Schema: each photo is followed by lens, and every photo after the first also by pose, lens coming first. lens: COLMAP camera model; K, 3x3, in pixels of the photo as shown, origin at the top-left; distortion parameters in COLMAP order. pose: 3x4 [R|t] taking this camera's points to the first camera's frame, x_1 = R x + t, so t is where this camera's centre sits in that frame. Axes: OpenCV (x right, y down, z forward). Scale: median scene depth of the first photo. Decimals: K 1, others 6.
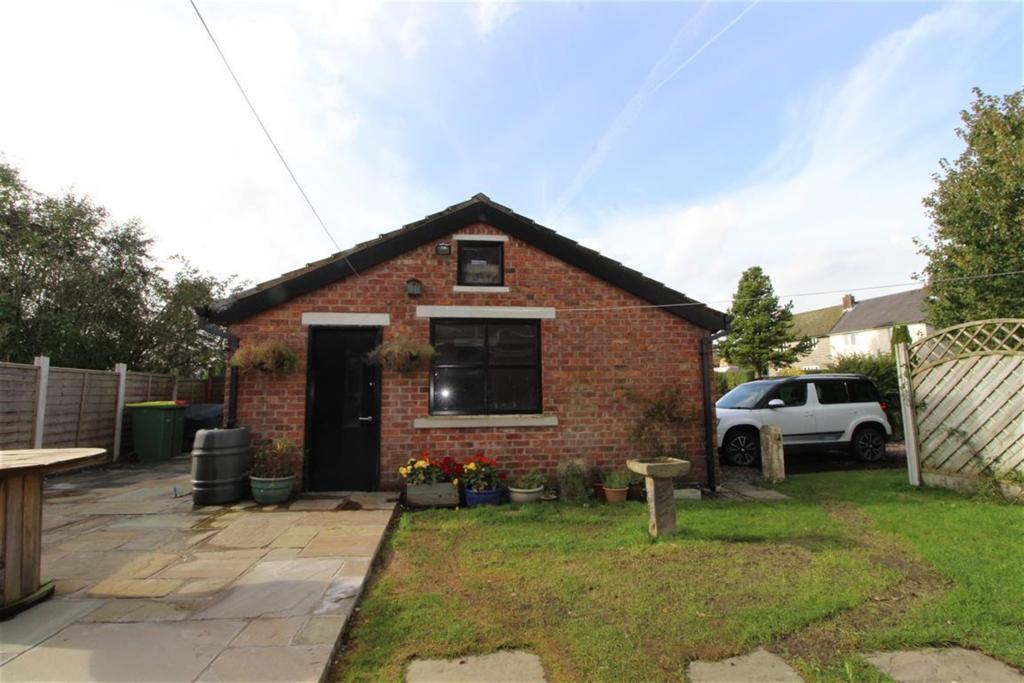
lens RADIAL K [[466.0, 0, 511.8], [0, 466.0, 341.6], [0, 0, 1]] dist [-0.008066, -0.002447]
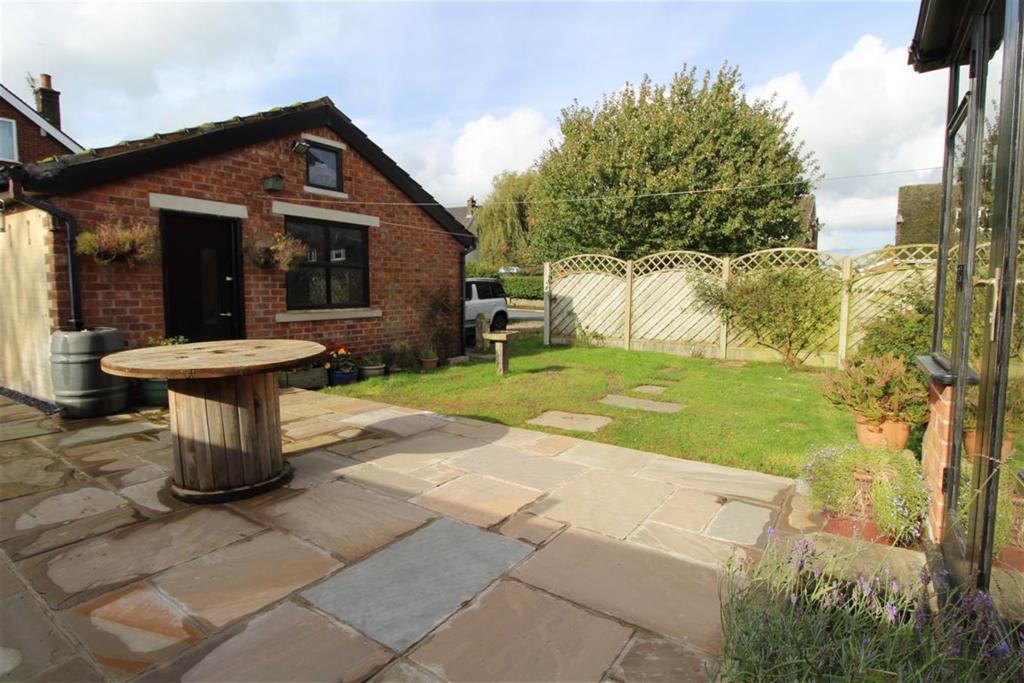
lens RADIAL K [[488.1, 0, 513.2], [0, 488.1, 336.0], [0, 0, 1]] dist [-0.009898, -0.000981]
pose [[0.661368, -0.059382, 0.747708, -0.652617], [-0.094890, 0.982228, 0.161941, -0.010900], [-0.744035, -0.178053, 0.643979, -0.100861]]
